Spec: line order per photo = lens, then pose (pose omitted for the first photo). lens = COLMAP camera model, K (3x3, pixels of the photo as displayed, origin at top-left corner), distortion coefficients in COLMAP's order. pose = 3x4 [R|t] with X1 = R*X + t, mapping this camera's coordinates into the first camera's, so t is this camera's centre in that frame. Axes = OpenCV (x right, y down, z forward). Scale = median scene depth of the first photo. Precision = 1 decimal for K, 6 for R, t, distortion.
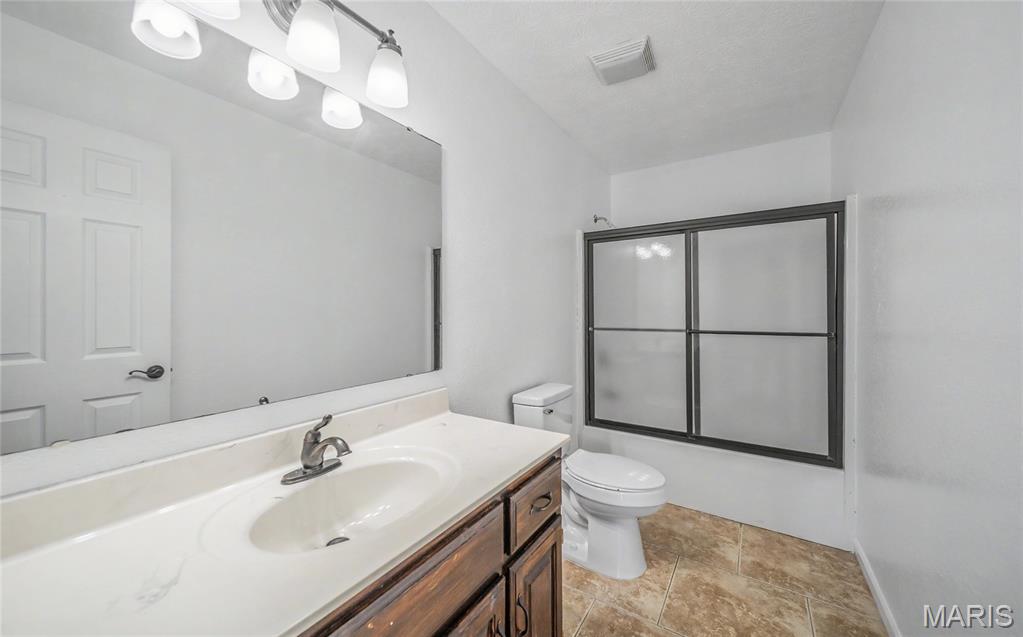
lens RADIAL K [[351.1, 0, 509.0], [0, 351.1, 321.2], [0, 0, 1]] dist [0.025183, 0.000016]
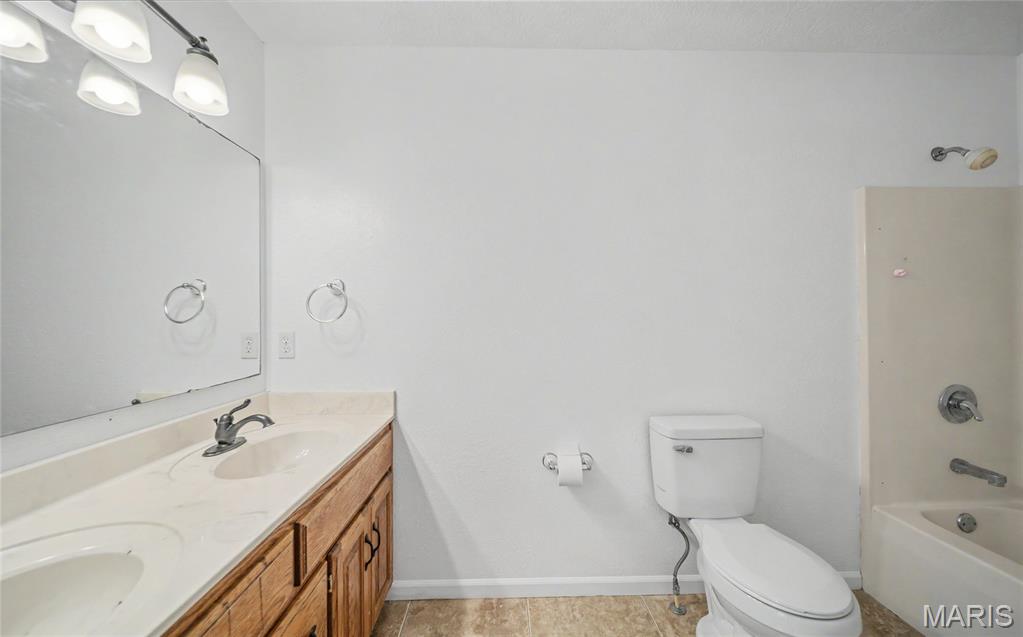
lens RADIAL K [[351.1, 0, 509.0], [0, 351.1, 321.2], [0, 0, 1]] dist [0.025183, 0.000016]
pose [[0.835992, 0.013393, 0.548579, -0.195592], [0.004625, 0.999495, -0.031448, 0.004549], [-0.548723, 0.028828, 0.835507, -0.324572]]
